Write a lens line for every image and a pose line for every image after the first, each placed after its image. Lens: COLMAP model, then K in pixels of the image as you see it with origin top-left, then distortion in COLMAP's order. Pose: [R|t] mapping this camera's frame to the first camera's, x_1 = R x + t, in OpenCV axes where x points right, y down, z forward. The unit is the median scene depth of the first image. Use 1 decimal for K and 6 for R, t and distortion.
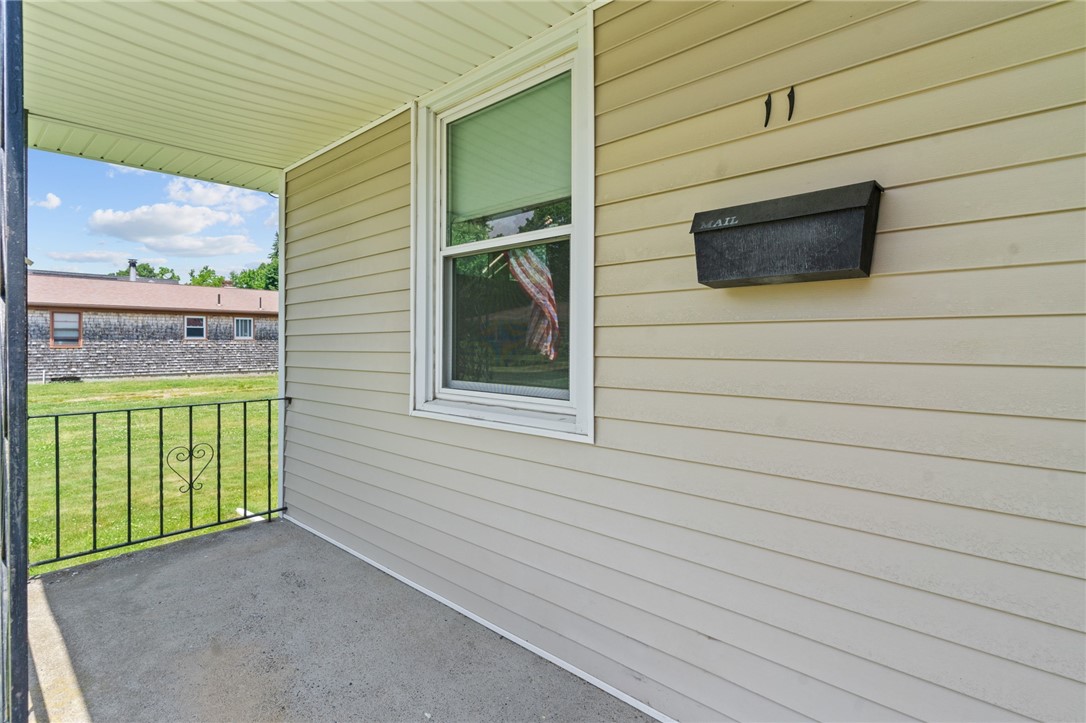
lens RADIAL K [[553.8, 0, 541.2], [0, 553.8, 353.3], [0, 0, 1]] dist [-0.002367, -0.000313]
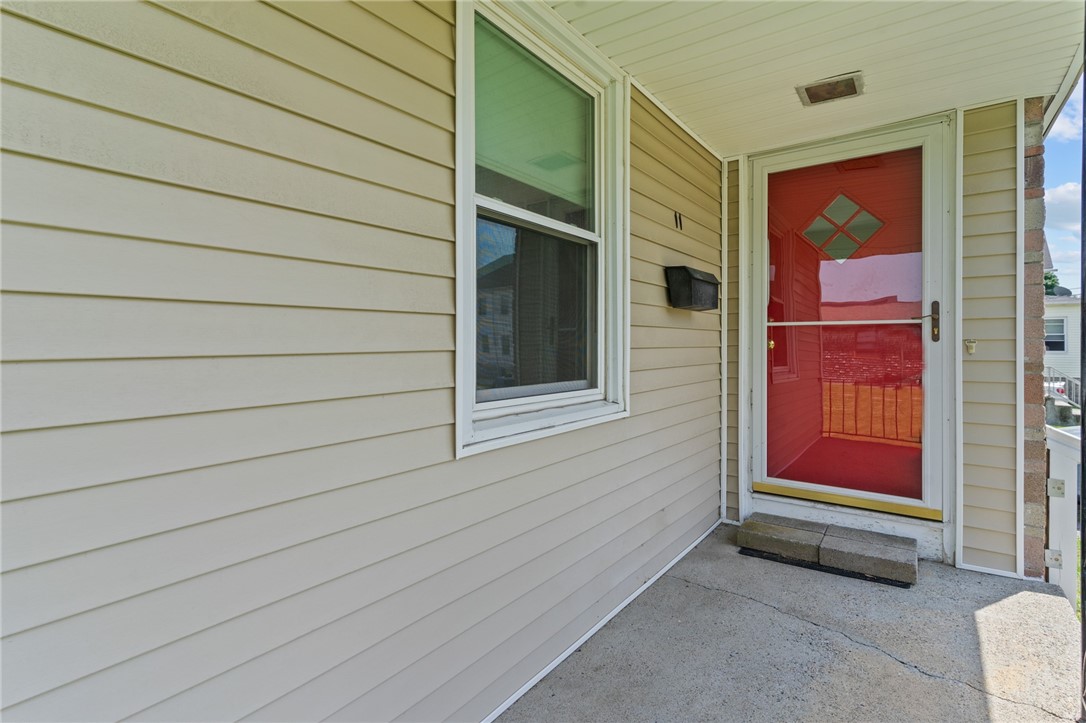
lens RADIAL K [[521.8, 0, 546.5], [0, 521.8, 355.2], [0, 0, 1]] dist [-0.002839, 0.000117]
pose [[-0.132719, -0.019805, 0.990956, -1.016371], [0.012659, 0.999685, 0.021675, -0.007054], [-0.991073, 0.015422, -0.132427, 1.269415]]
